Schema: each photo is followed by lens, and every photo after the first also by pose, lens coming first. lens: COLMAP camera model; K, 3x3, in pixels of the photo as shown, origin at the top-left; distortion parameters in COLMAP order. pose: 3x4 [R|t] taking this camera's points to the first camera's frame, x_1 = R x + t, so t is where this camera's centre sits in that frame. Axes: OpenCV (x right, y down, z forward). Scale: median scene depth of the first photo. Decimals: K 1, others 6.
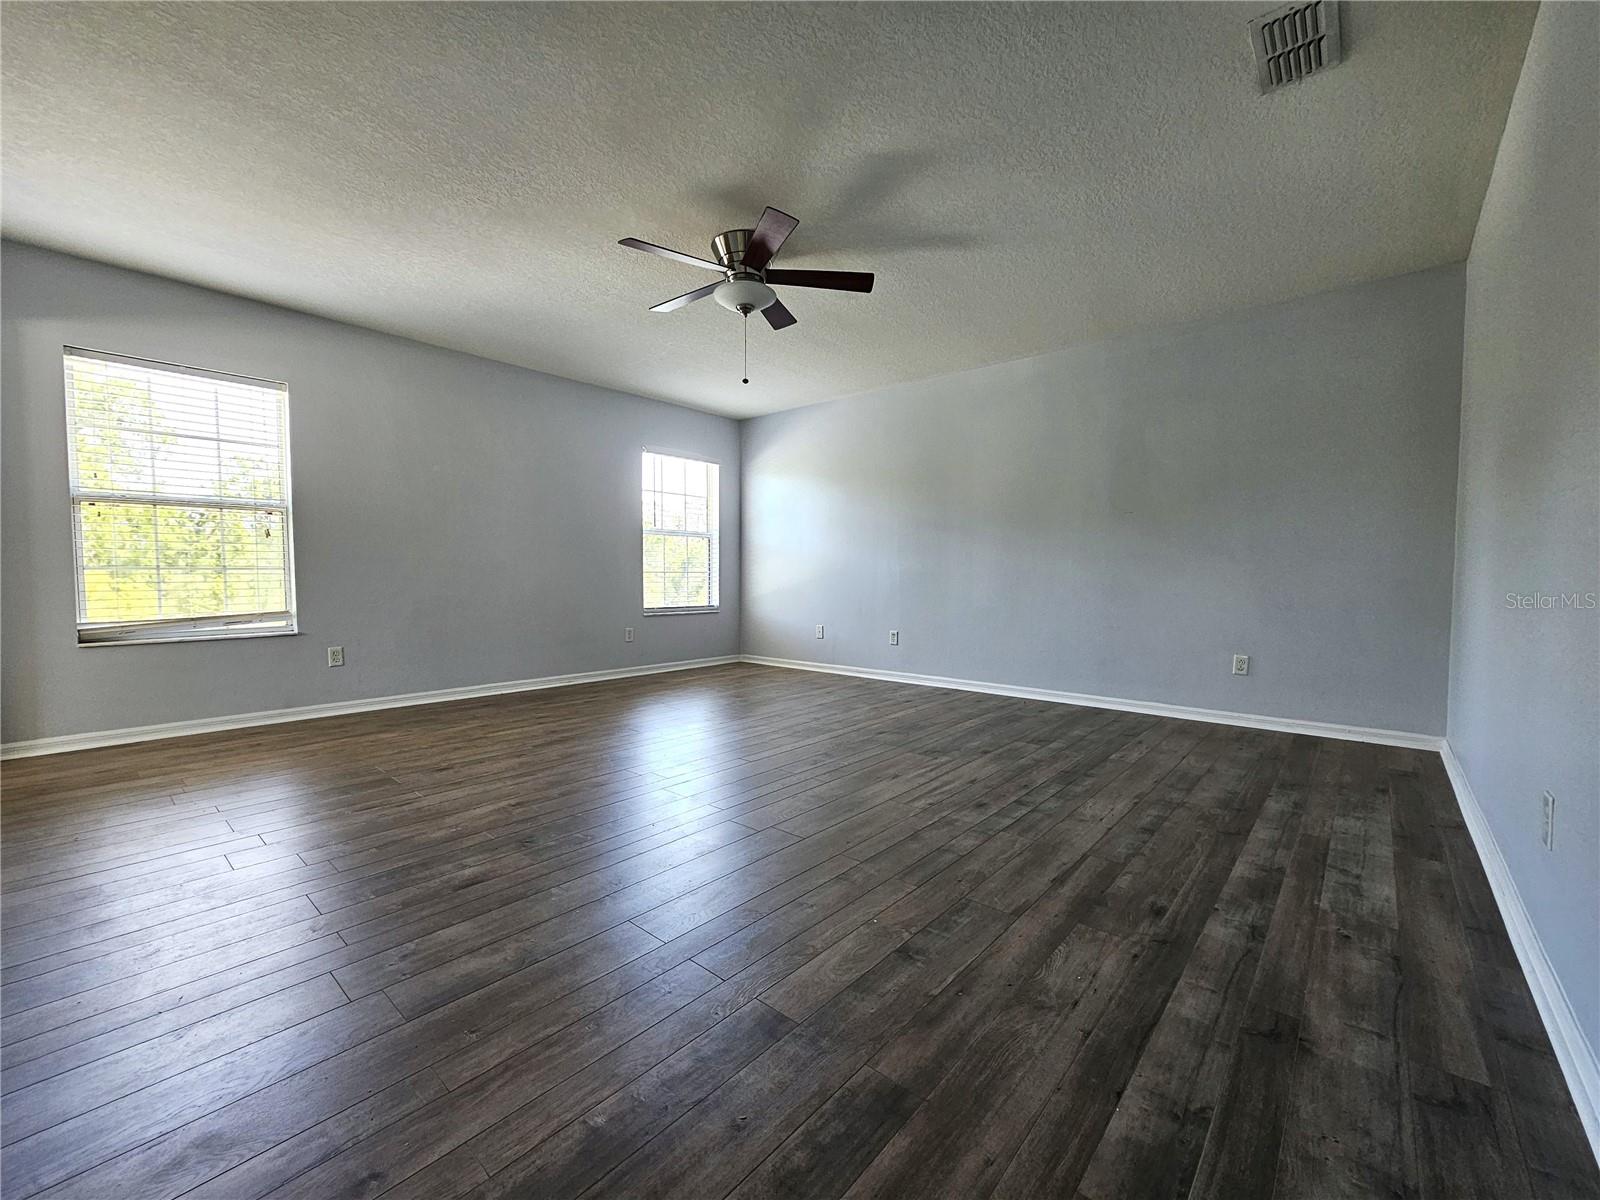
lens RADIAL K [[653.3, 0, 800.0], [0, 653.3, 600.0], [0, 0, 1]] dist [0.000848, 0.000953]
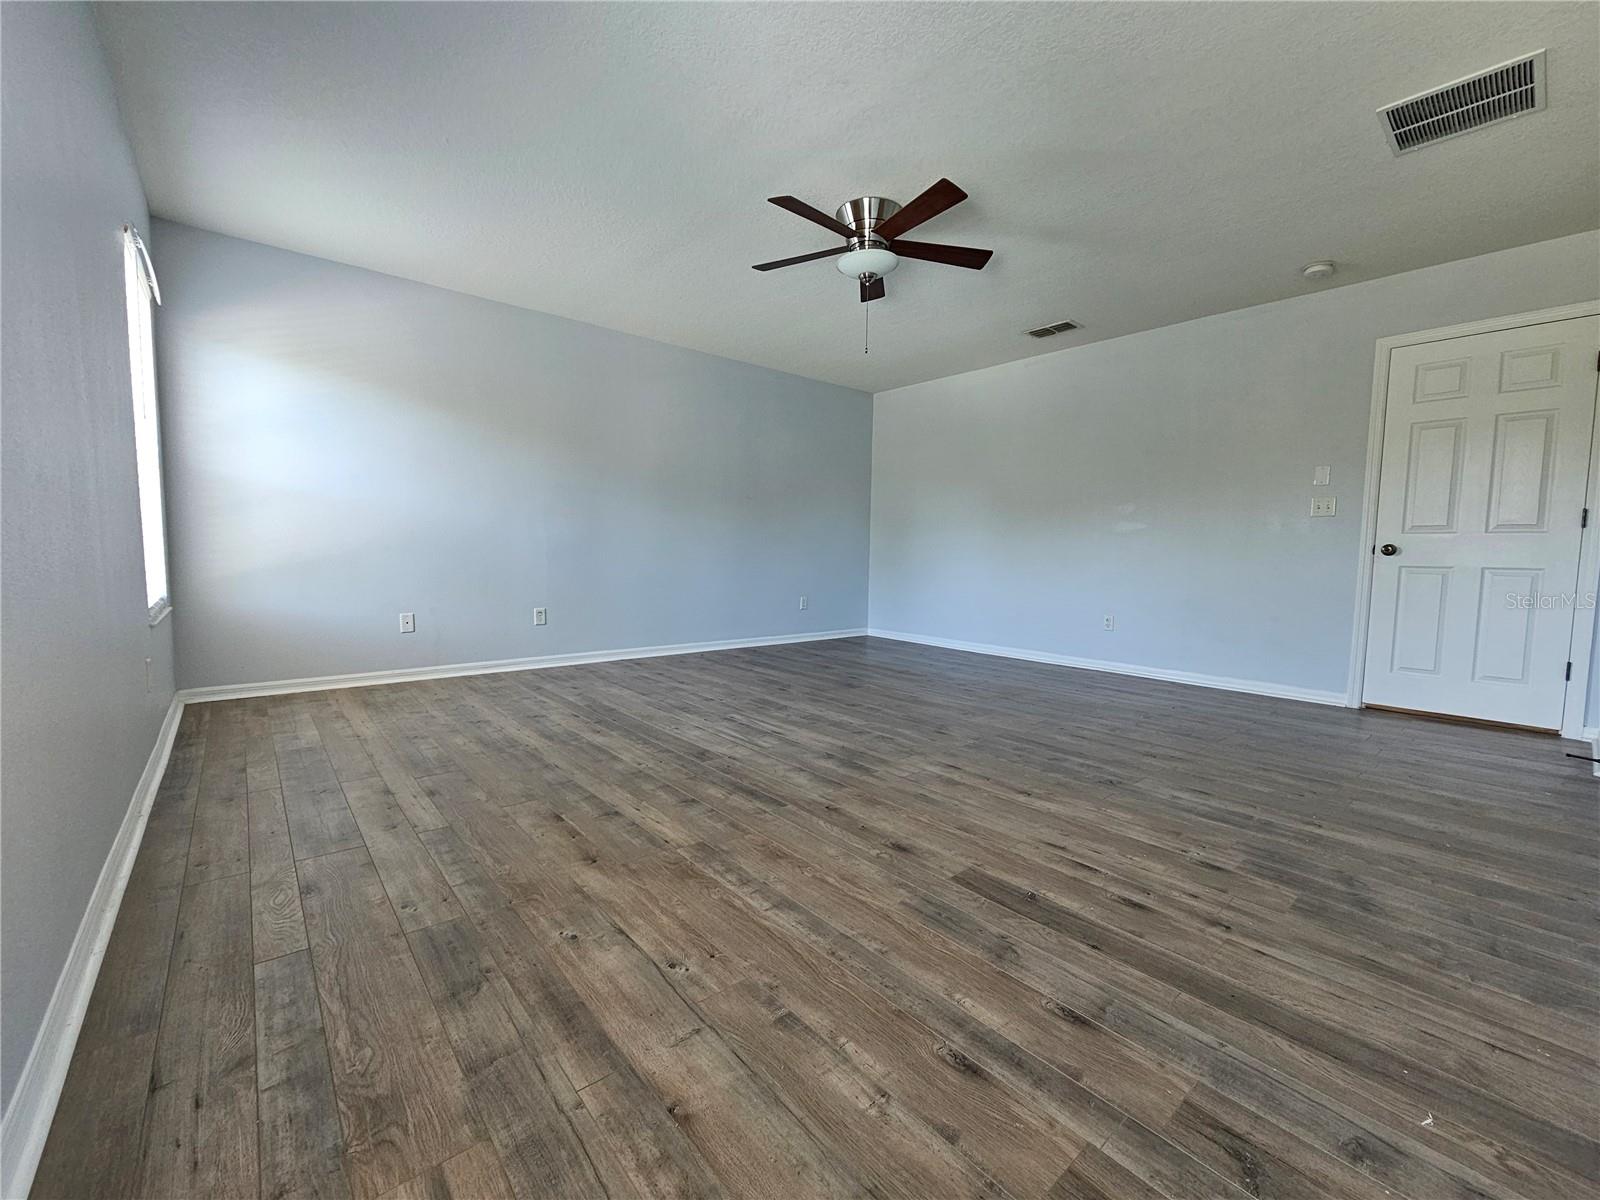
lens RADIAL K [[653.3, 0, 800.0], [0, 653.3, 600.0], [0, 0, 1]] dist [0.000848, 0.000953]
pose [[0.141504, -0.073073, 0.987237, -1.195664], [0.023503, 0.997239, 0.070445, -0.027515], [-0.989659, 0.013235, 0.142830, 1.029100]]
